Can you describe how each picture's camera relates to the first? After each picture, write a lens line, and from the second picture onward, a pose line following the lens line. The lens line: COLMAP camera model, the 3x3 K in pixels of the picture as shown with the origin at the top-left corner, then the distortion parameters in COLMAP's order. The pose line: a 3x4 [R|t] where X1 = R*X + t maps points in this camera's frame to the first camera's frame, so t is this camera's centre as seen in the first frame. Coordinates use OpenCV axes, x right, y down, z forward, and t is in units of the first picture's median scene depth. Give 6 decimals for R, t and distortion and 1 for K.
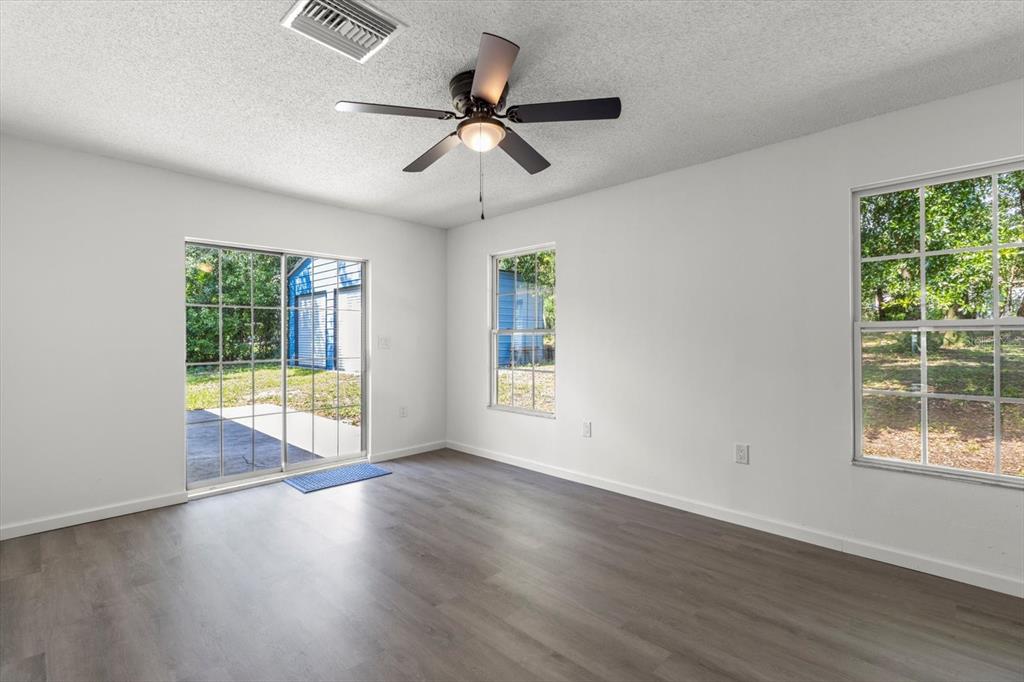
lens RADIAL K [[473.0, 0, 513.1], [0, 473.0, 335.4], [0, 0, 1]] dist [0.002492, 0.000100]
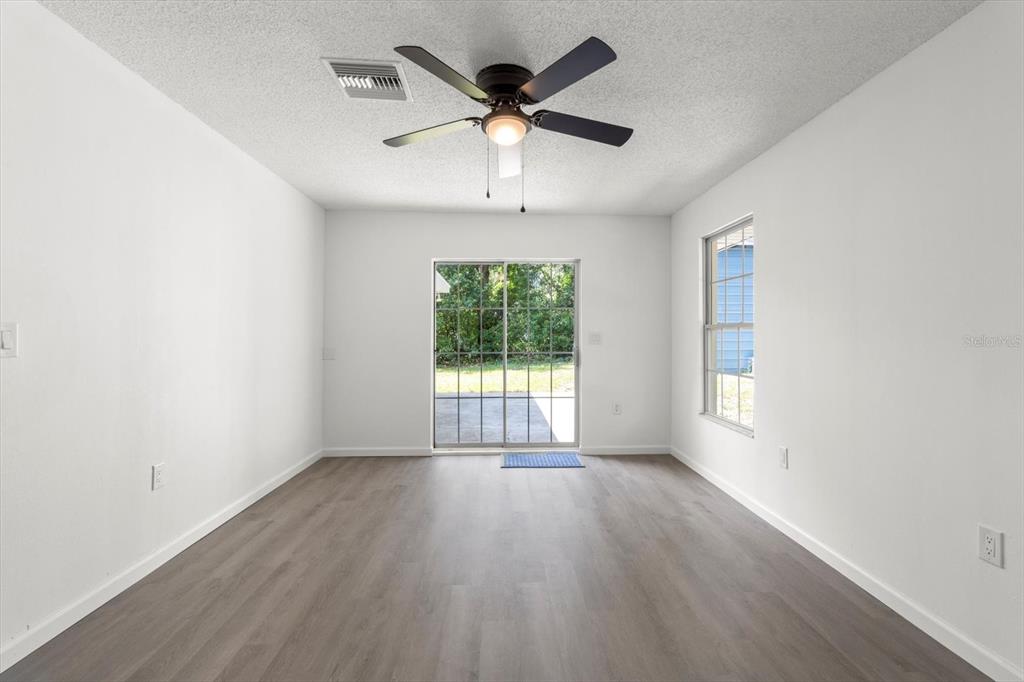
lens RADIAL K [[470.9, 0, 516.2], [0, 470.9, 332.9], [0, 0, 1]] dist [-0.002114, -0.000494]
pose [[0.721578, -0.002012, -0.692330, 0.466062], [0.004276, 0.999990, 0.001551, -0.000039], [0.692320, -0.004080, 0.721579, 0.228383]]
